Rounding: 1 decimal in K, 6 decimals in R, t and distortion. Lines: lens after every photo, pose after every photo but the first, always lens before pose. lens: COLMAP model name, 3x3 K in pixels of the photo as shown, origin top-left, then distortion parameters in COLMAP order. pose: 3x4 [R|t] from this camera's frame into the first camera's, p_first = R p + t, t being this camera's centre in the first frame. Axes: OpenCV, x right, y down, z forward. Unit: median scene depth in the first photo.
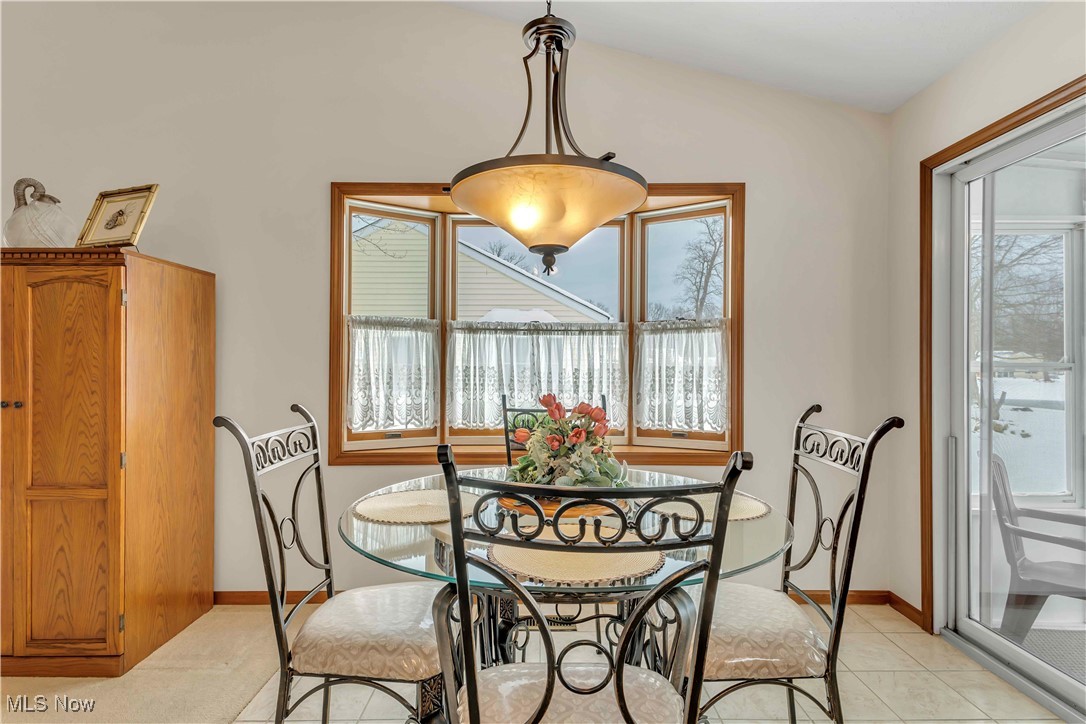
lens RADIAL K [[546.3, 0, 545.2], [0, 546.3, 366.0], [0, 0, 1]] dist [0.009182, -0.002025]
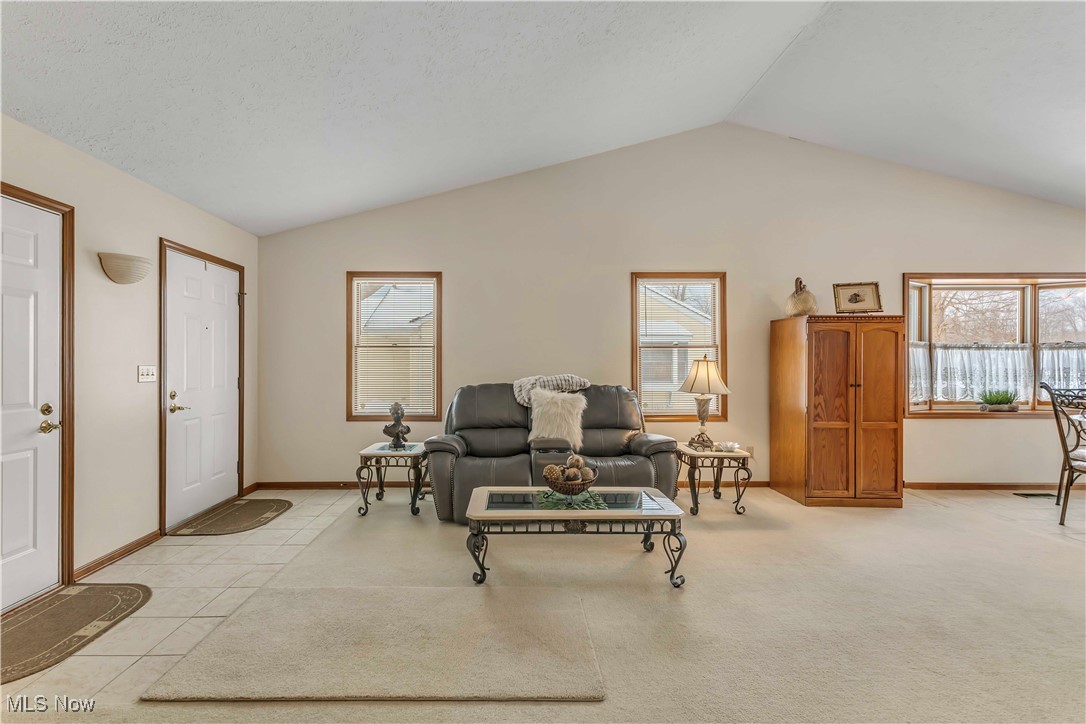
lens RADIAL K [[471.7, 0, 532.3], [0, 471.7, 362.2], [0, 0, 1]] dist [0.011000, -0.002660]
pose [[0.999862, 0.000700, -0.016586, -1.728083], [-0.000667, 0.999998, 0.001987, -0.021417], [0.016587, -0.001976, 0.999860, -0.726668]]
